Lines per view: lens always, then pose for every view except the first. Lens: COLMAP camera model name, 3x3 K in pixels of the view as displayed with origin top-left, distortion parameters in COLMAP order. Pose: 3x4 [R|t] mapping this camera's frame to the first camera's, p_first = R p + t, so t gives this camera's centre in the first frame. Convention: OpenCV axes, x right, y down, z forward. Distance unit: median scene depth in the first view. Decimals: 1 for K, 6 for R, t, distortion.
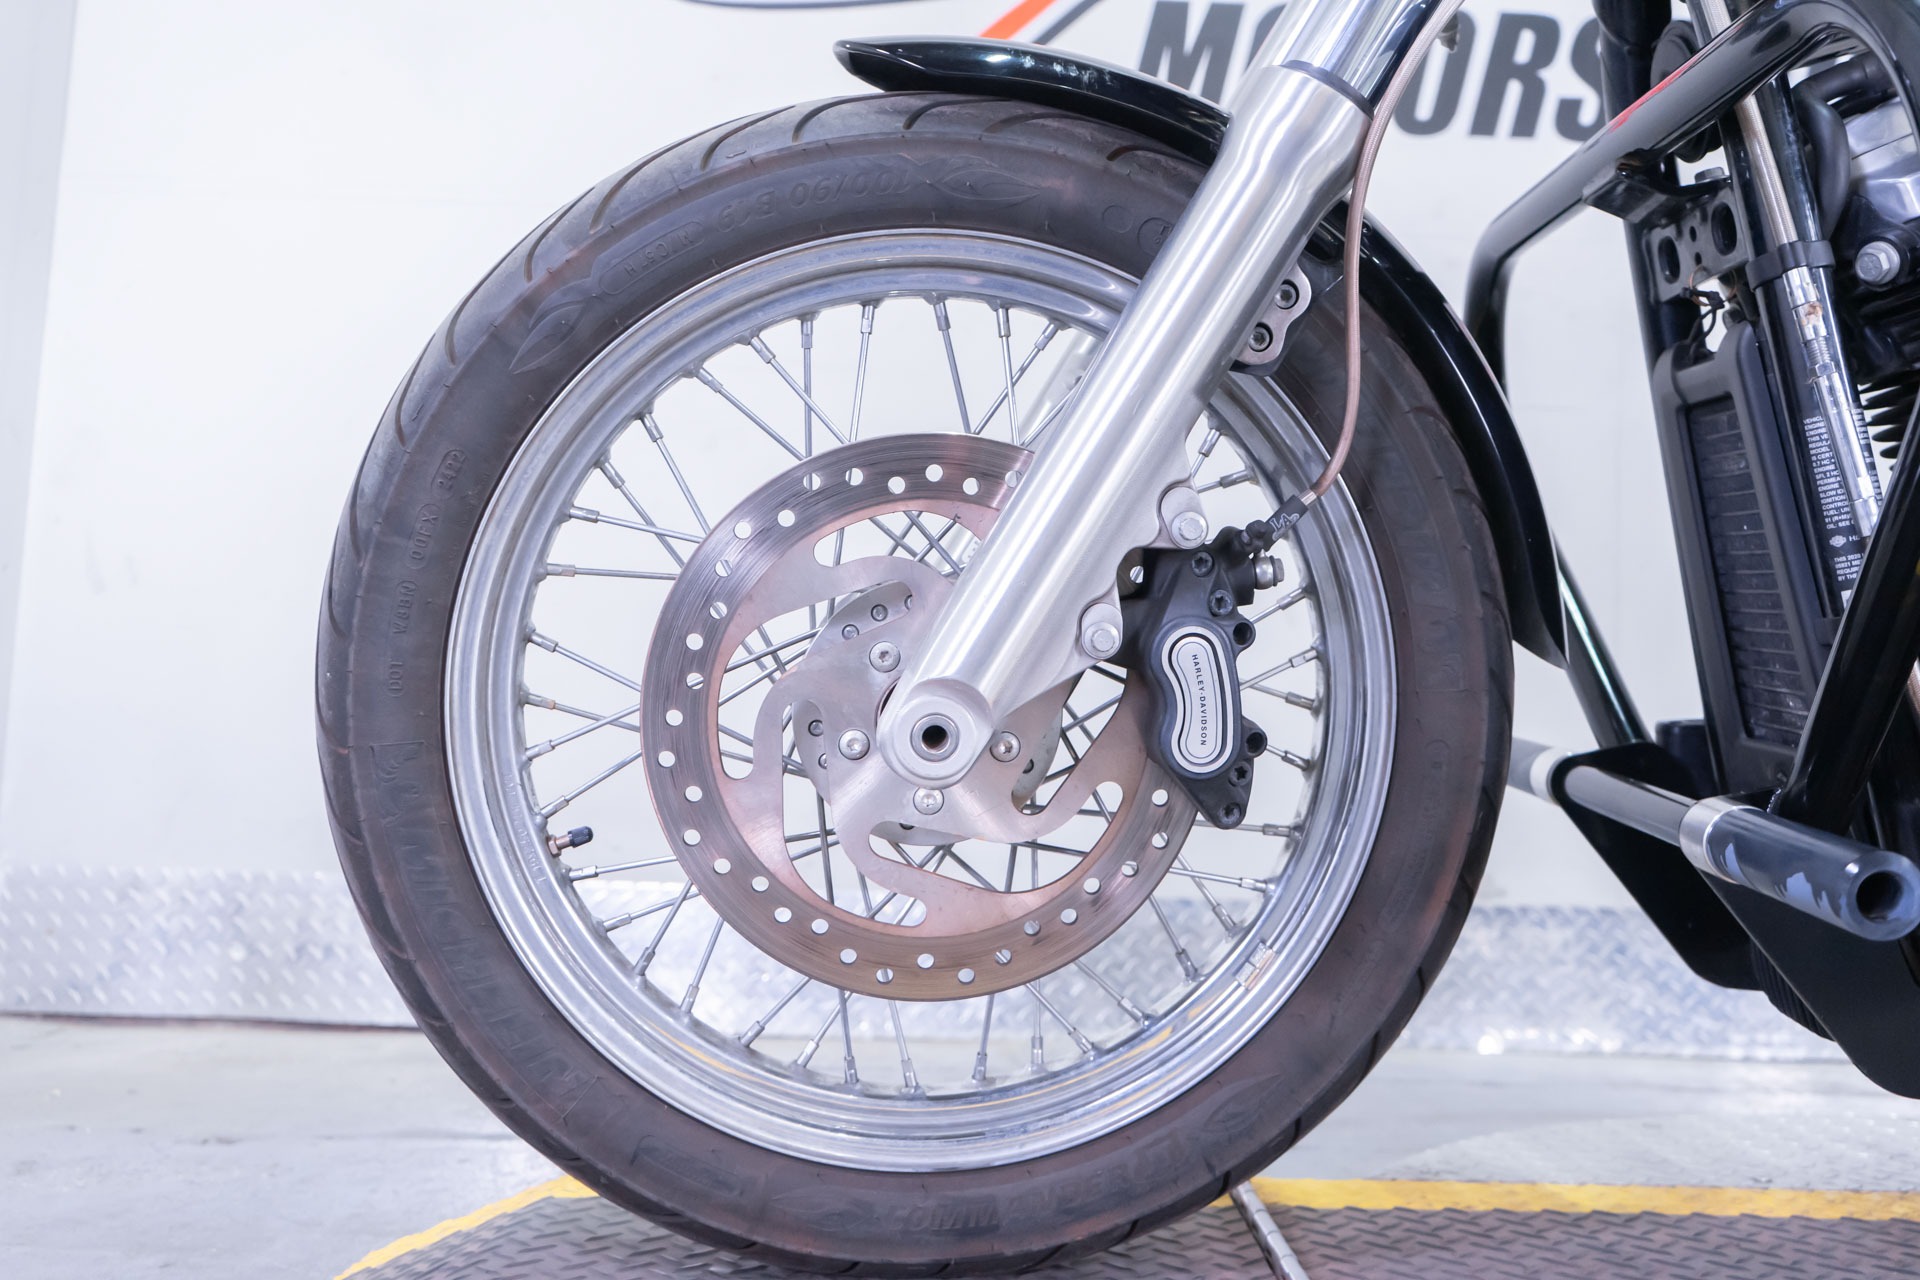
lens RADIAL K [[1764.2, 0, 963.4], [0, 1764.2, 640.6], [0, 0, 1]] dist [-0.004163, -0.003465]
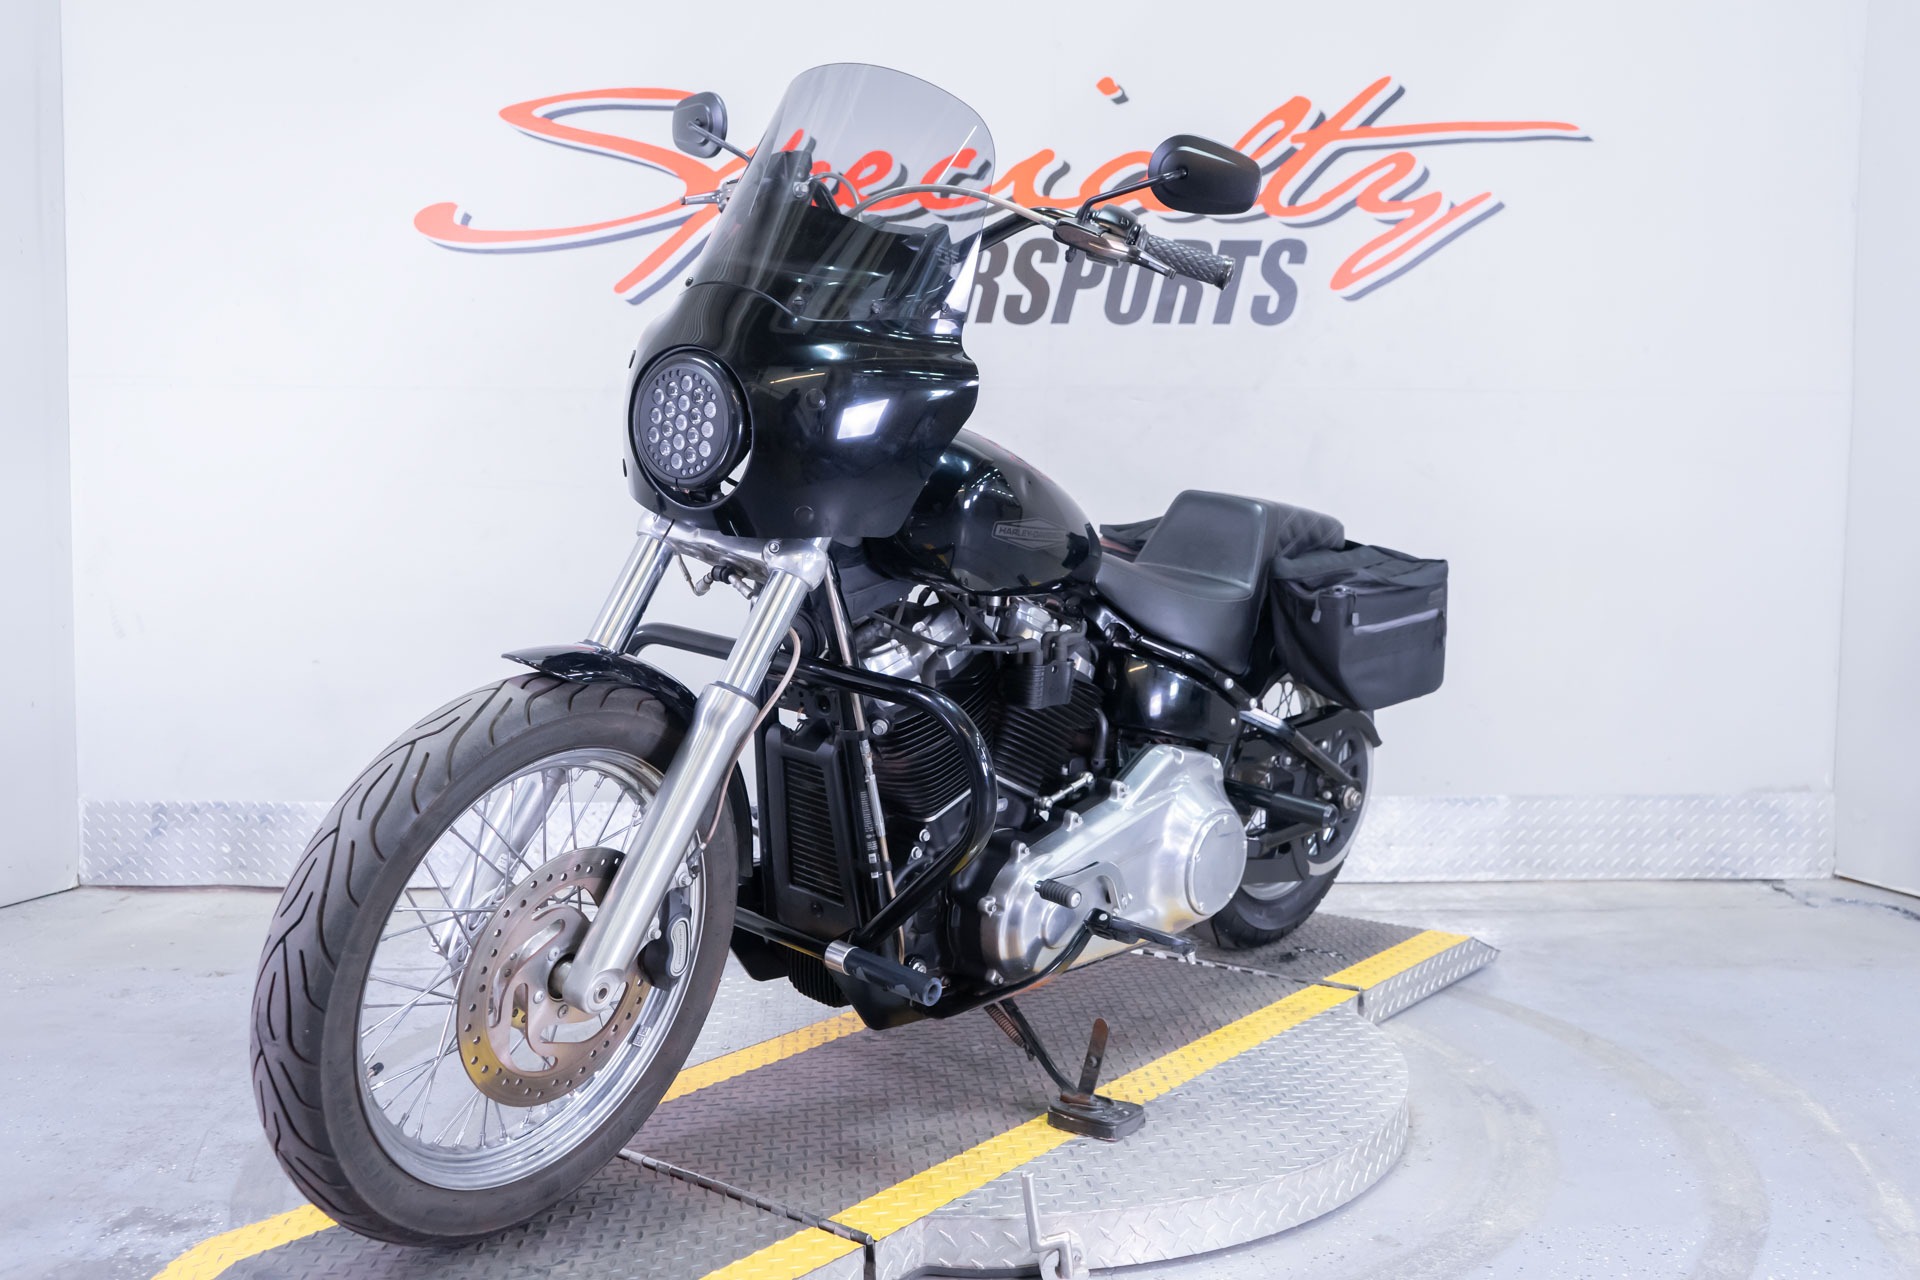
lens RADIAL K [[1760.3, 0, 960.0], [0, 1760.3, 640.0], [0, 0, 1]] dist [0.005028, -0.003658]
pose [[0.999431, -0.033114, -0.006354, 0.304491], [0.033698, 0.987461, 0.154227, -0.254411], [0.001168, -0.154354, 0.988015, -0.629375]]
